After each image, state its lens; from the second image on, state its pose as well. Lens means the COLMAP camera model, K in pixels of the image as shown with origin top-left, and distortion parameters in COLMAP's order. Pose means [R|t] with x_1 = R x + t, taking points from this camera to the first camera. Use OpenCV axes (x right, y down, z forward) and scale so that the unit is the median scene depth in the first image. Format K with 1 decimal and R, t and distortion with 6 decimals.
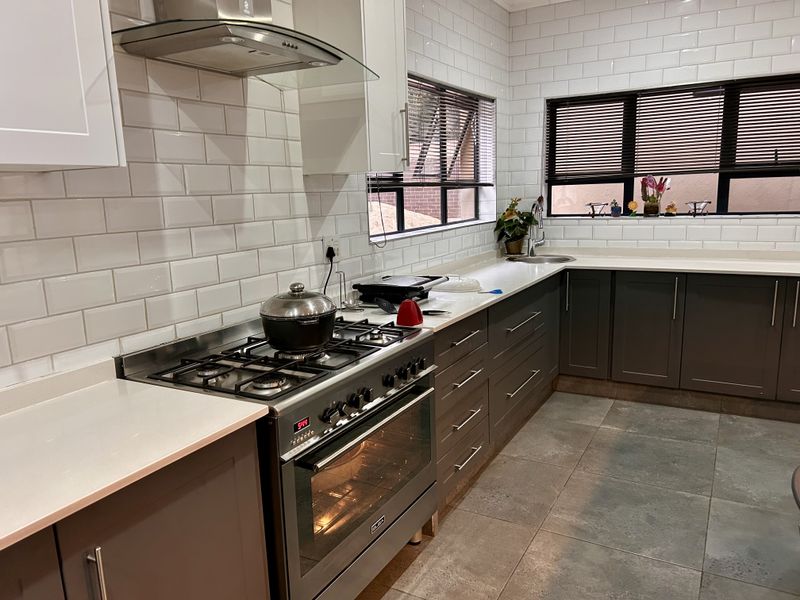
lens RADIAL K [[603.1, 0, 397.3], [0, 603.1, 302.9], [0, 0, 1]] dist [0.017147, 0.000948]
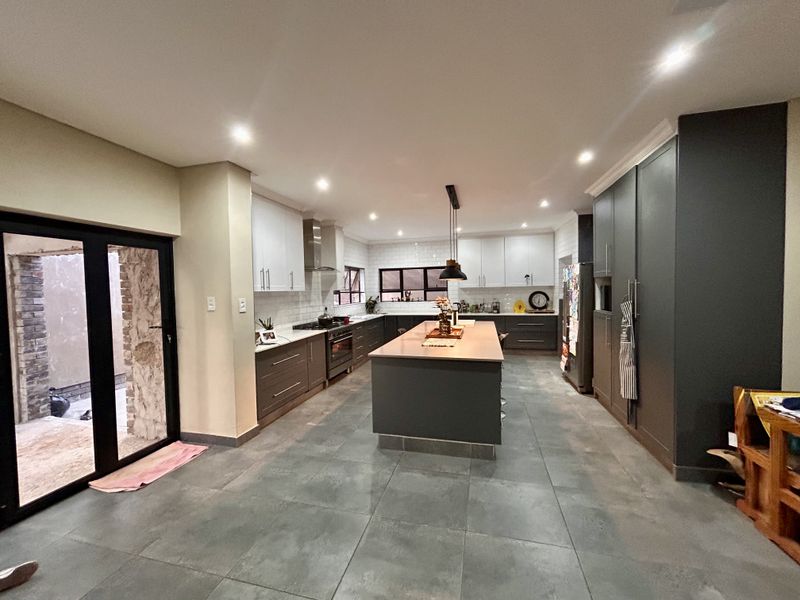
lens RADIAL K [[322.1, 0, 399.5], [0, 322.1, 300.6], [0, 0, 1]] dist [-0.000093, -0.000001]
pose [[0.967473, 0.004225, 0.252941, -0.119187], [0.035366, 0.987783, -0.151770, 0.143621], [-0.250492, 0.155779, 0.955504, -0.840791]]
